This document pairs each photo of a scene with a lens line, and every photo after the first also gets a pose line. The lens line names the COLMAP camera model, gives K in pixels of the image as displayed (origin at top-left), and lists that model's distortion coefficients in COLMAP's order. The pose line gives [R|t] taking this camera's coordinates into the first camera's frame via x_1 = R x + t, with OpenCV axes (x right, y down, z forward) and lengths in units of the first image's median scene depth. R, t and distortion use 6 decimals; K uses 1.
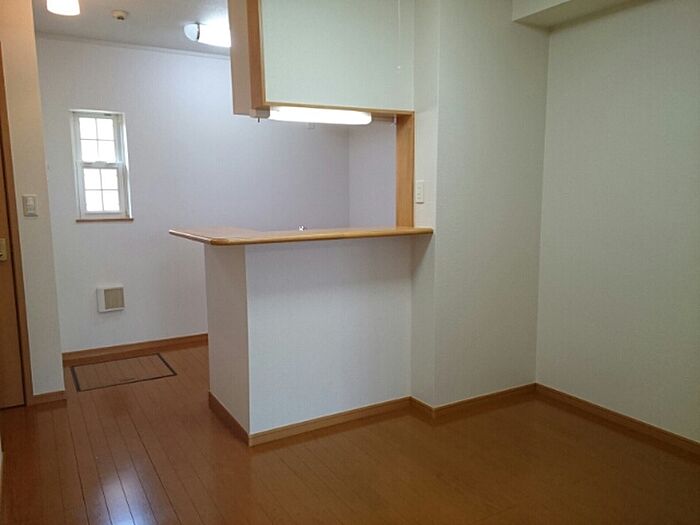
lens RADIAL K [[549.3, 0, 350.0], [0, 549.3, 262.5], [0, 0, 1]] dist [-0.006076, -0.002877]
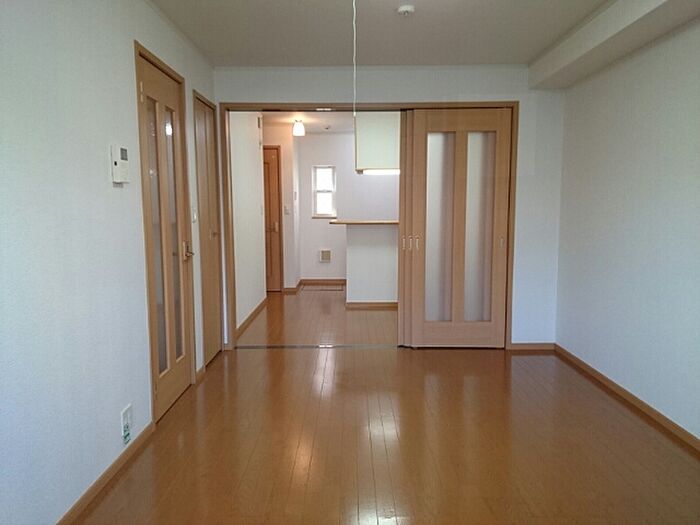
lens RADIAL K [[549.3, 0, 350.0], [0, 549.3, 262.5], [0, 0, 1]] dist [-0.006076, -0.002877]
pose [[0.860796, 0.053707, -0.506109, 0.709758], [-0.066214, 0.997783, -0.006735, 0.100988], [0.504625, 0.039309, 0.862443, -0.752036]]
